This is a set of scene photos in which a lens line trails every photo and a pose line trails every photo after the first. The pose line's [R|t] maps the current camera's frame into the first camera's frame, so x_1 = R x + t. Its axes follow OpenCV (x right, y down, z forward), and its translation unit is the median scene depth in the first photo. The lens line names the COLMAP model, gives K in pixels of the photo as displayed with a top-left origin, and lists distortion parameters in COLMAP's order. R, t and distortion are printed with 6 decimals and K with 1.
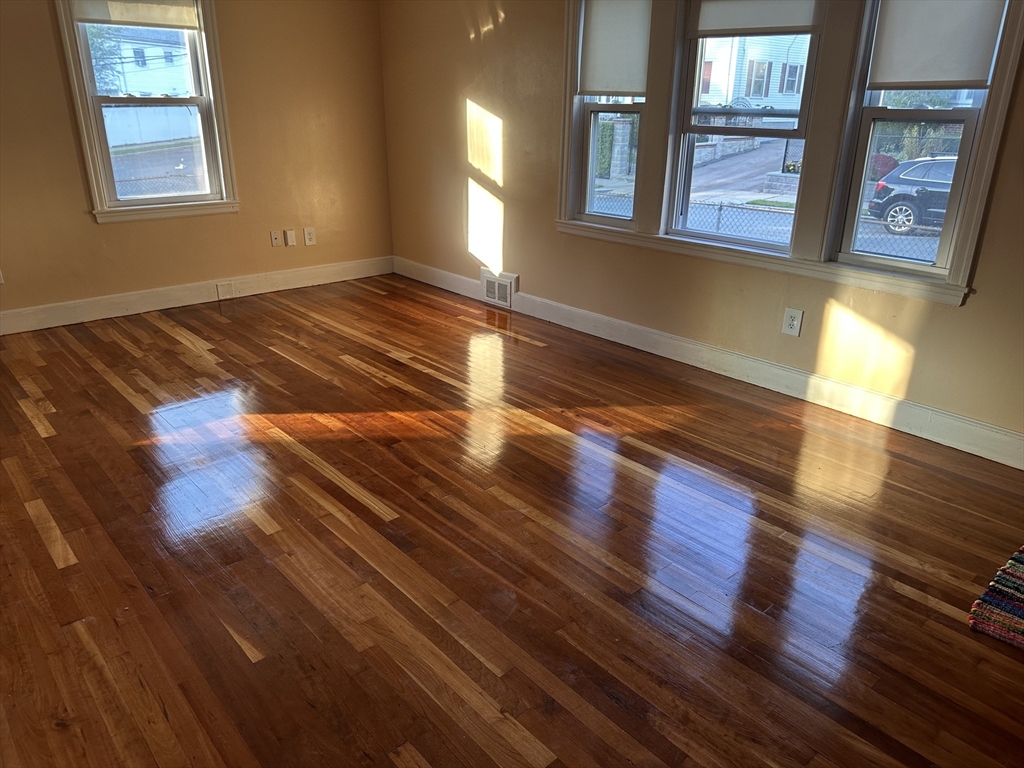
lens RADIAL K [[728.3, 0, 506.6], [0, 728.3, 381.2], [0, 0, 1]] dist [0.086491, -0.122267]
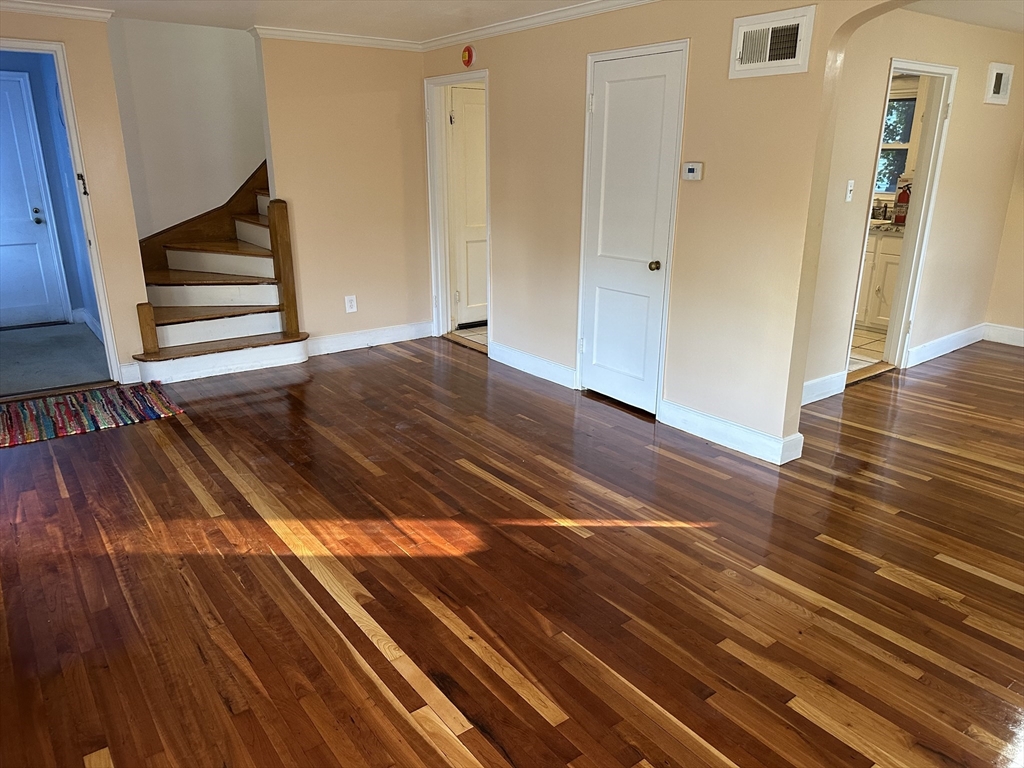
lens RADIAL K [[717.9, 0, 513.3], [0, 717.9, 385.7], [0, 0, 1]] dist [0.042862, -0.037797]
pose [[-0.996722, -0.038559, 0.071117, -0.252581], [0.014311, 0.781195, 0.624123, -0.571559], [-0.079622, 0.623095, -0.778083, 1.423262]]
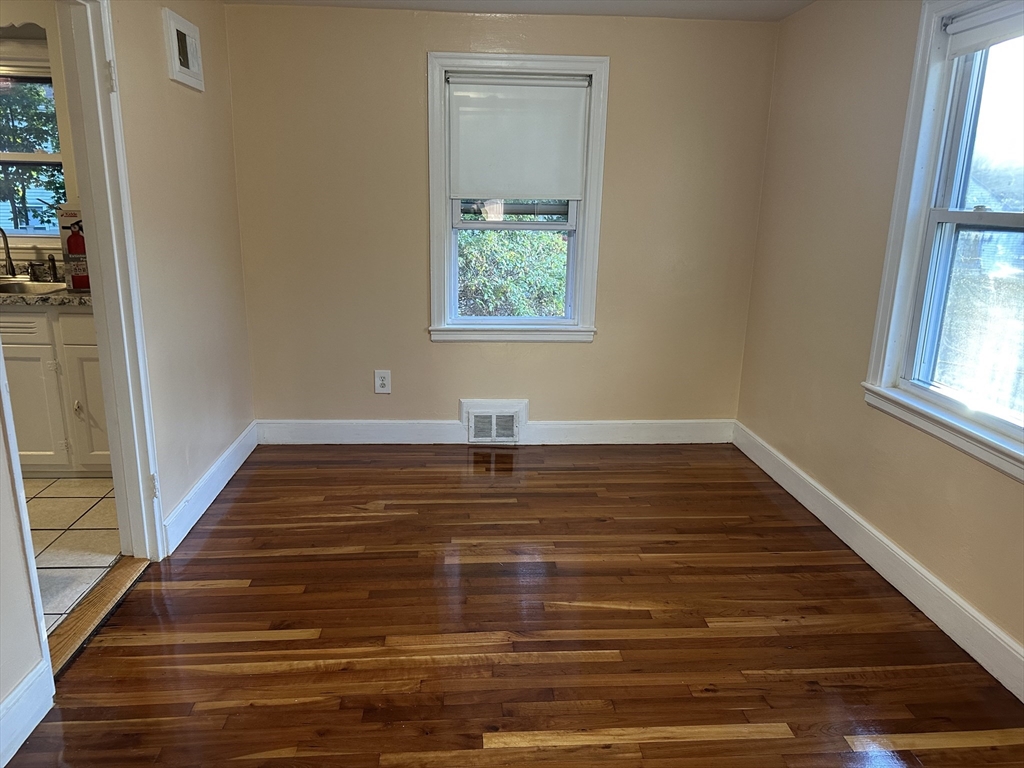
lens RADIAL K [[717.9, 0, 514.9], [0, 717.9, 384.9], [0, 0, 1]] dist [0.088831, -0.117920]
pose [[-0.607708, 0.171018, -0.775528, -0.579765], [-0.308745, 0.848842, 0.429120, -0.293171], [0.731688, 0.500220, -0.463047, 0.755006]]
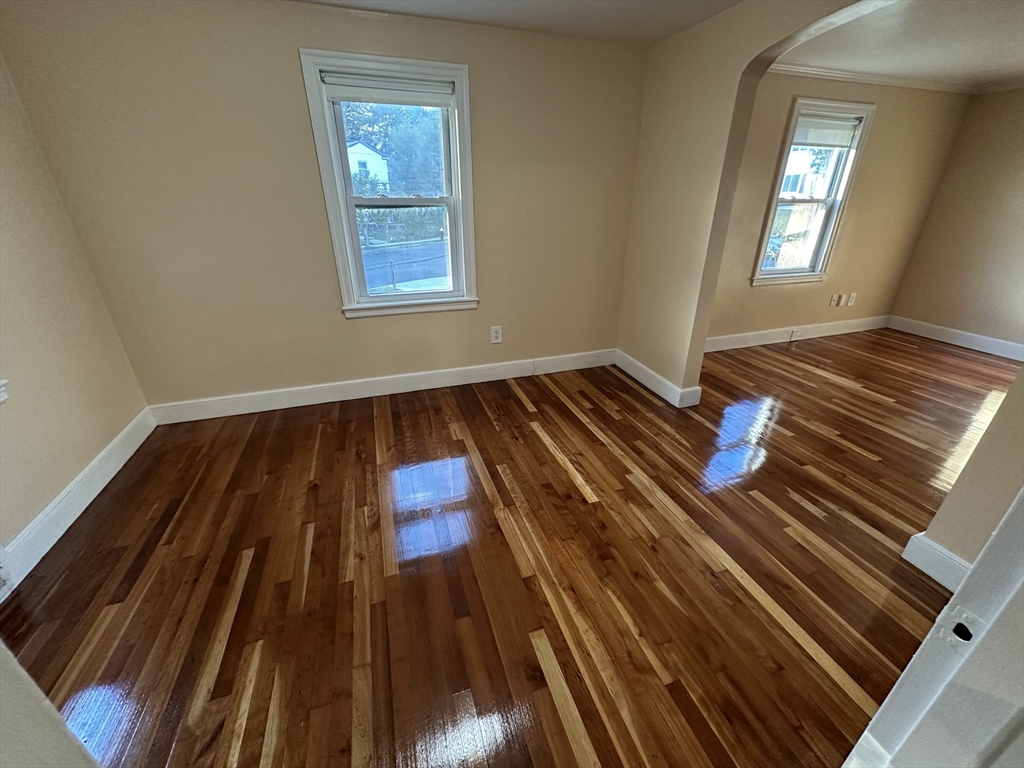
lens RADIAL K [[407.3, 0, 512.7], [0, 407.3, 384.2], [0, 0, 1]] dist [-0.000874, -0.000131]
pose [[0.922611, 0.151360, -0.354794, -0.860952], [-0.129500, 0.987954, 0.084721, -0.032241], [0.363343, -0.032218, 0.931098, 0.072639]]
